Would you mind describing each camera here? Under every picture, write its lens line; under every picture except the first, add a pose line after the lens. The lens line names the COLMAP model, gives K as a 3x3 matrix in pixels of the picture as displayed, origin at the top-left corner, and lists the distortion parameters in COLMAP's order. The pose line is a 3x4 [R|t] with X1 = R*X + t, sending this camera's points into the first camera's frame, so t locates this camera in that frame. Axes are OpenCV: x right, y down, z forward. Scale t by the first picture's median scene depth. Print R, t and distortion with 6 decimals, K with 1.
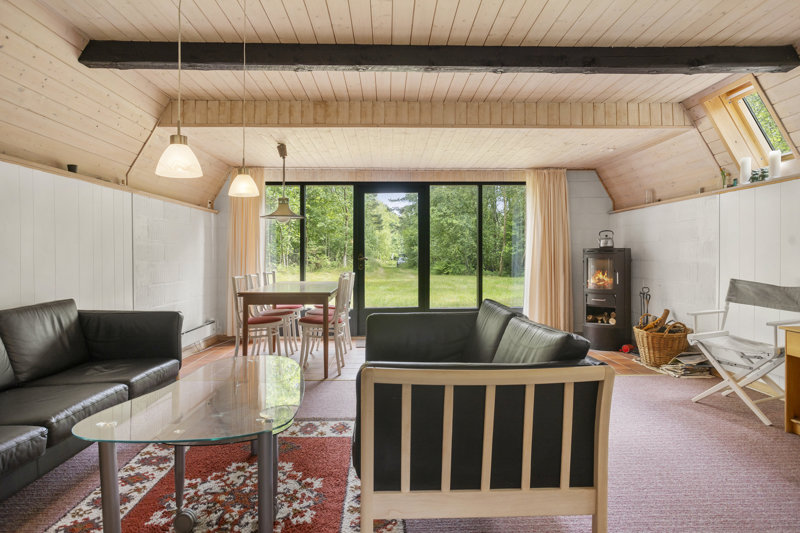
lens RADIAL K [[462.0, 0, 400.0], [0, 462.0, 266.5], [0, 0, 1]] dist [-0.001483, -0.000156]
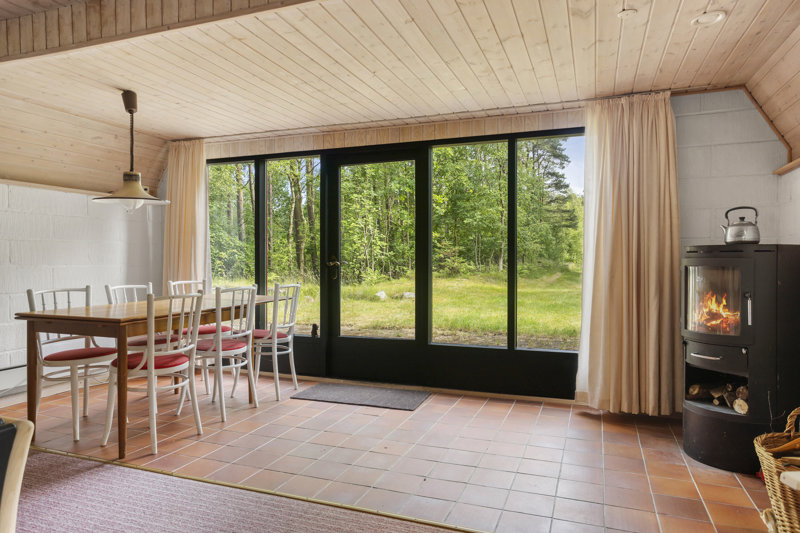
lens RADIAL K [[512.3, 0, 400.0], [0, 512.3, 266.5], [0, 0, 1]] dist [0.002844, 0.033493]
pose [[0.923269, 0.009679, -0.384031, 0.306962], [-0.012527, 0.999909, -0.004916, -0.010221], [0.383949, 0.009350, 0.923307, 0.359868]]
